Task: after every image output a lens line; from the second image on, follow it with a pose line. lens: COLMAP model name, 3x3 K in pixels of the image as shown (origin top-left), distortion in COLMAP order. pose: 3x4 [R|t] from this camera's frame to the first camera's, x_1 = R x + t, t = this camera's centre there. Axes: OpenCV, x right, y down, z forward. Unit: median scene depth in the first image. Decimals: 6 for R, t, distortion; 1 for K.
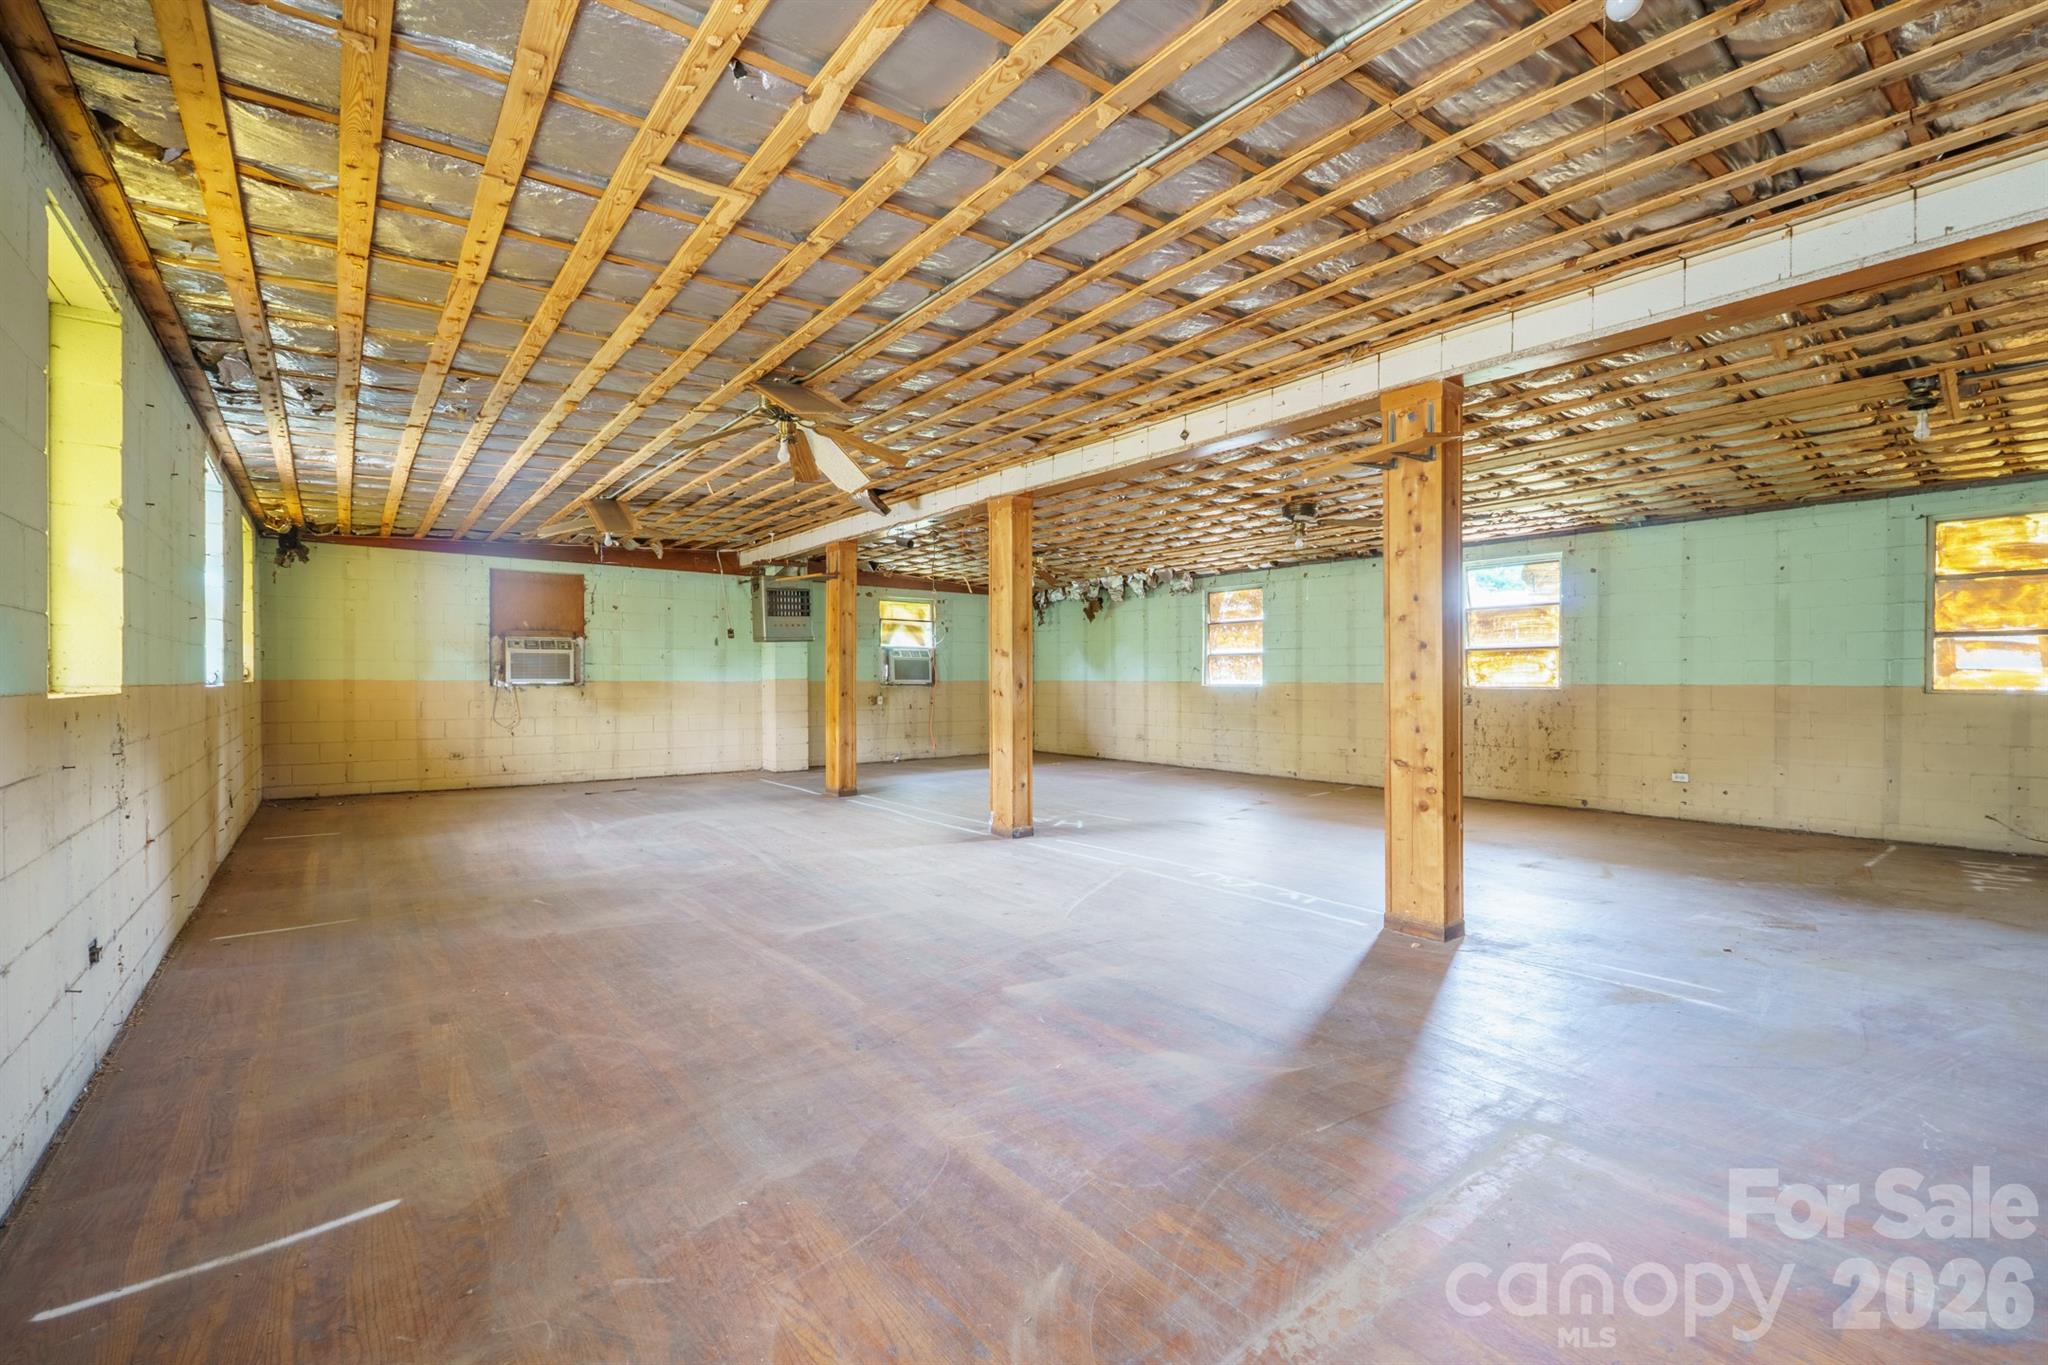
lens RADIAL K [[866.0, 0, 1021.3], [0, 866.0, 672.2], [0, 0, 1]] dist [-0.005147, -0.000464]
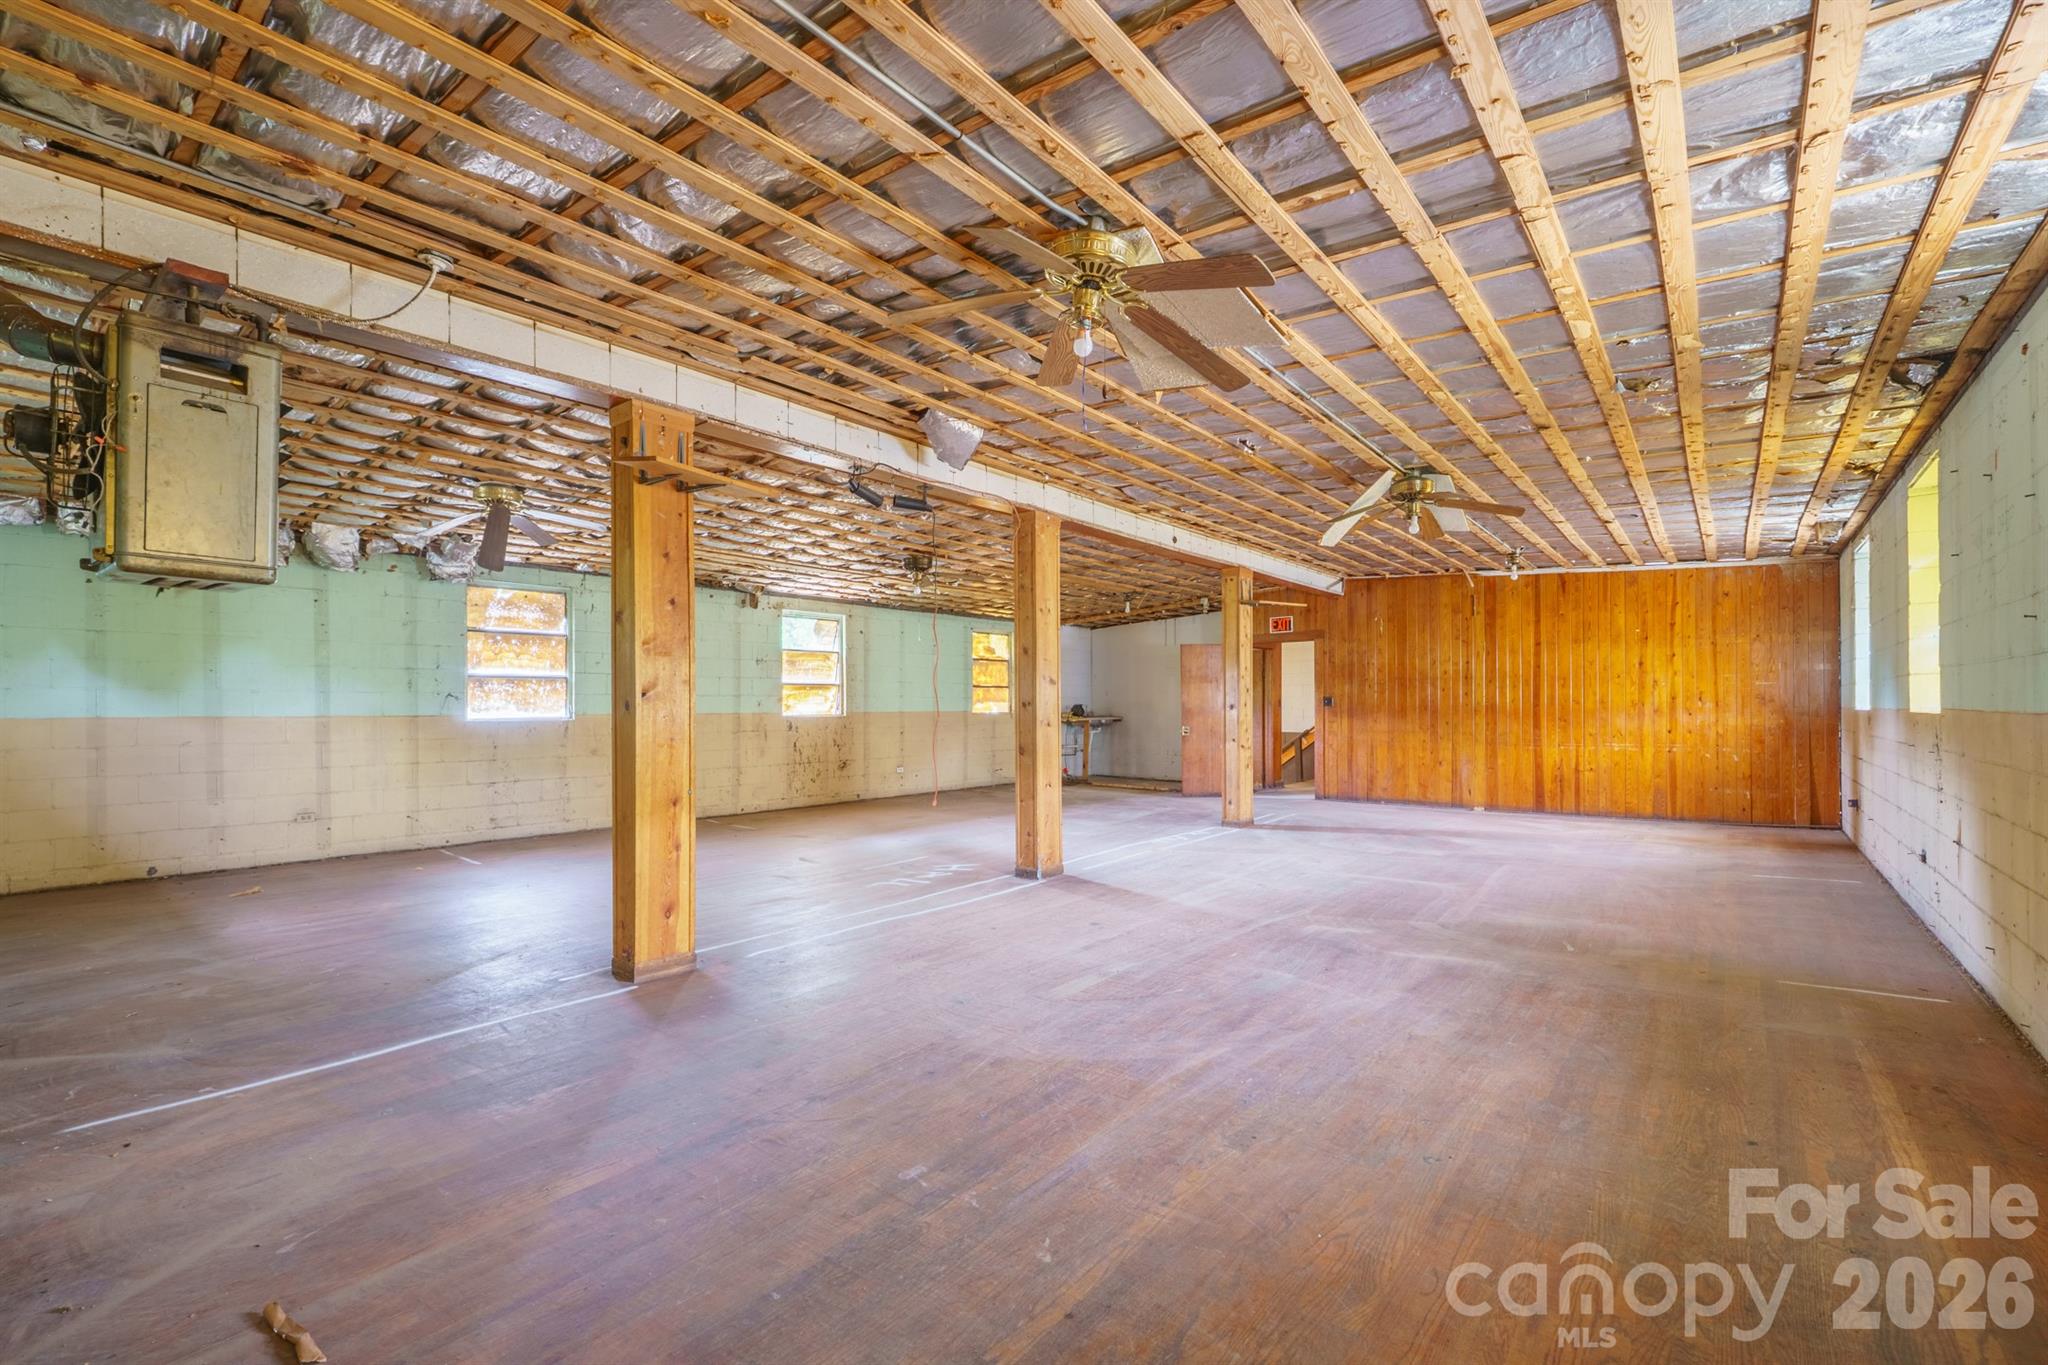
lens RADIAL K [[866.0, 0, 1021.3], [0, 866.0, 672.2], [0, 0, 1]] dist [-0.005147, -0.000464]
pose [[-0.209488, 0.038927, 0.977036, -0.730857], [-0.001973, 0.999188, -0.040233, 0.005292], [-0.977809, -0.010356, -0.209242, 0.966622]]
